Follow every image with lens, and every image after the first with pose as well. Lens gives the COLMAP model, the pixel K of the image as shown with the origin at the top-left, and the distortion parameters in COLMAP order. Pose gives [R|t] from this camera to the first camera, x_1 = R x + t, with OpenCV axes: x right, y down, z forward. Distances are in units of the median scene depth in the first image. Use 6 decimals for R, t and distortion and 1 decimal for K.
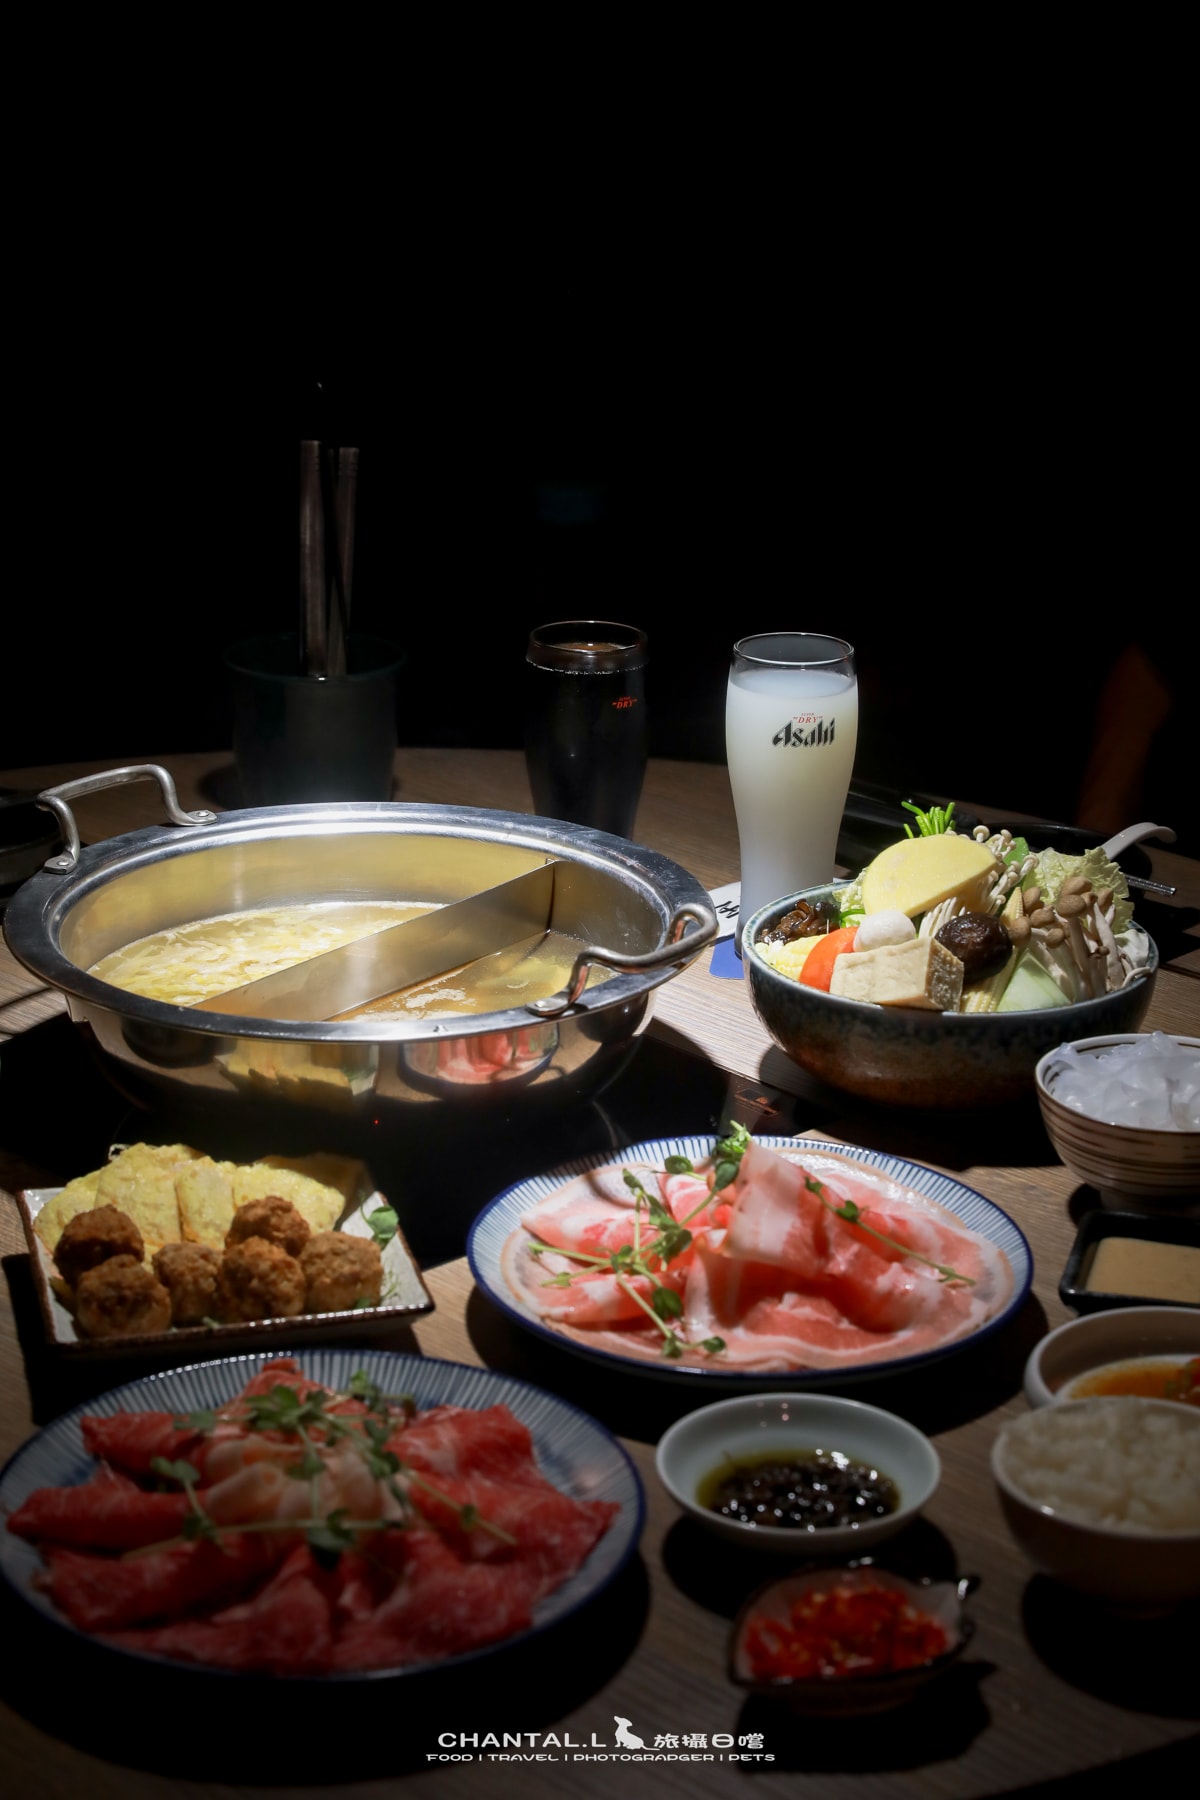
lens RADIAL K [[3394.3, 0, 600.0], [0, 3394.3, 900.0], [0, 0, 1]] dist [-0.002925, 0.112756]
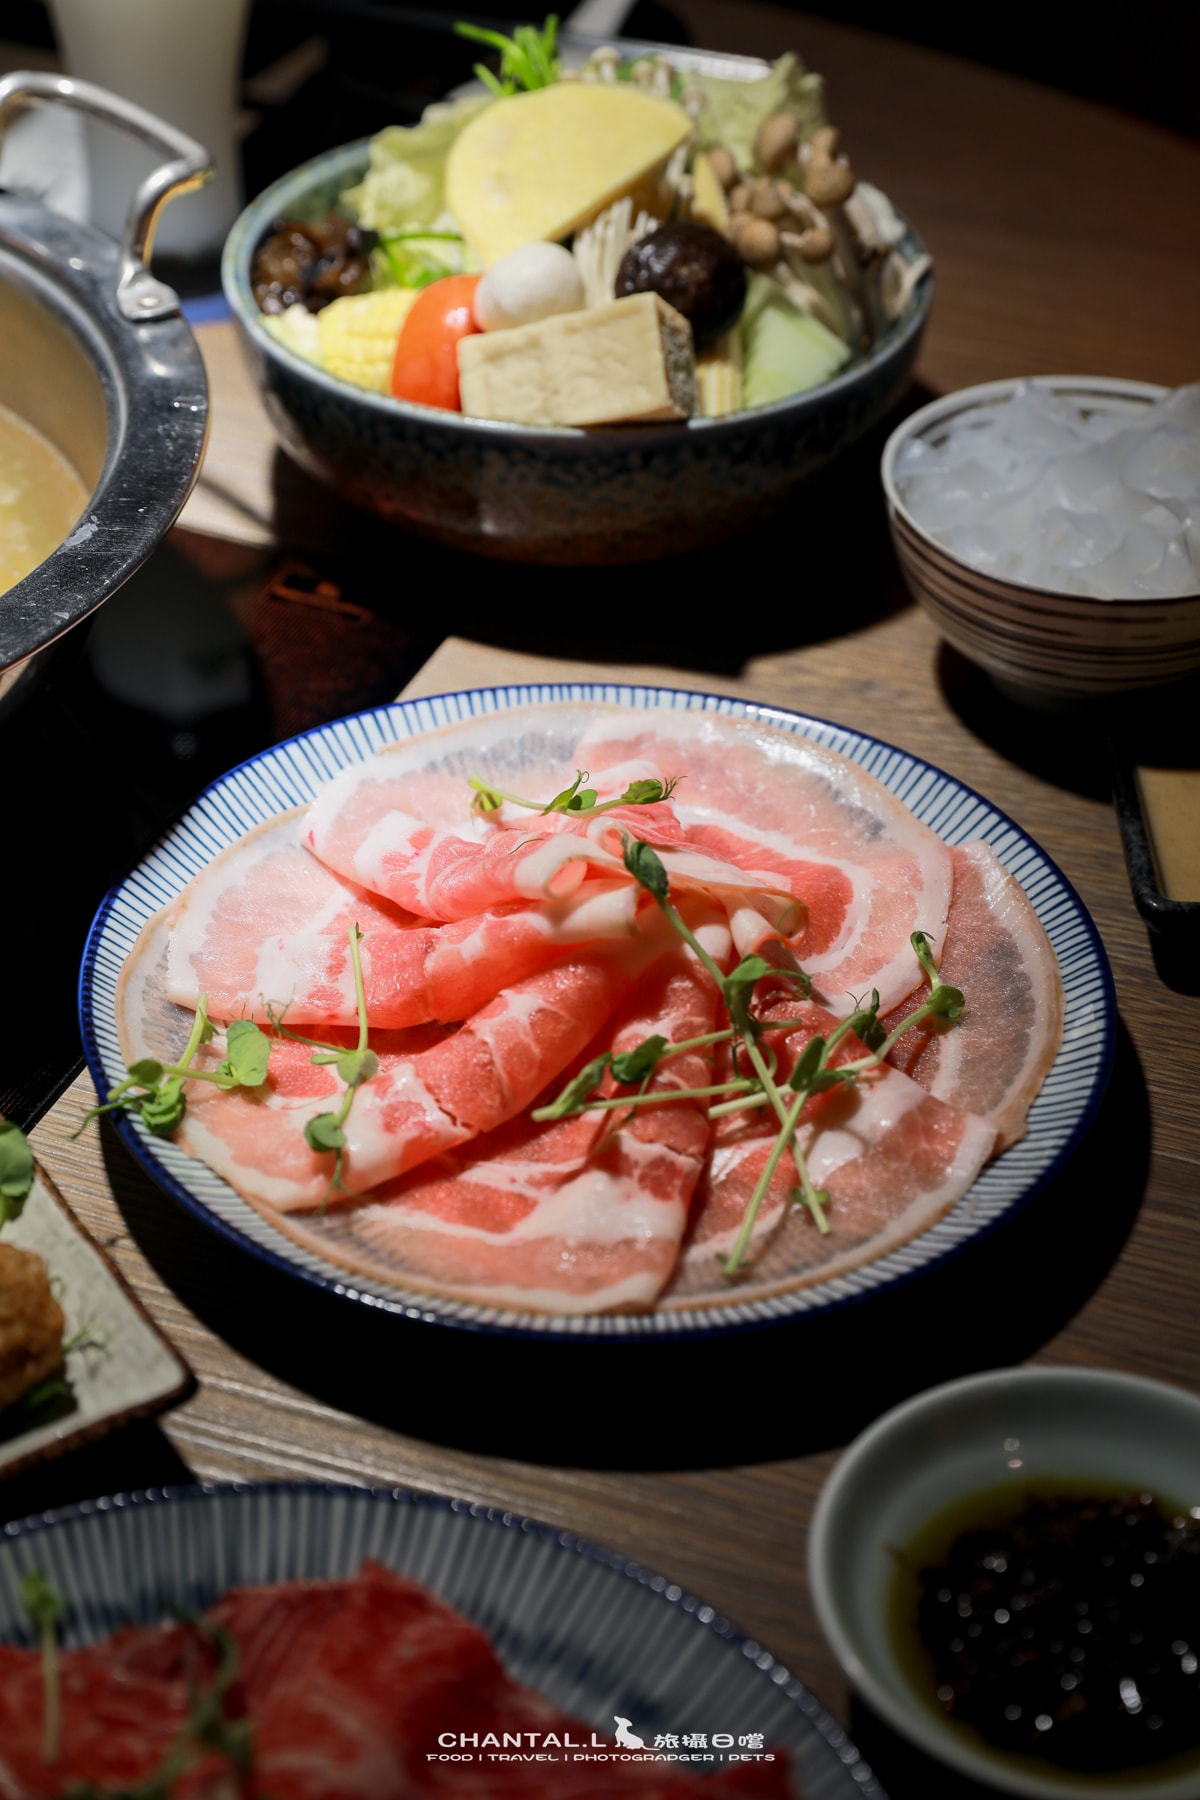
lens RADIAL K [[3394.3, 0, 600.0], [0, 3394.3, 900.0], [0, 0, 1]] dist [-0.002925, 0.112756]
pose [[0.919040, -0.240060, 0.312630, -0.108779], [0.130248, 0.933546, 0.333956, -0.083141], [-0.372024, -0.266200, 0.889233, 0.464413]]
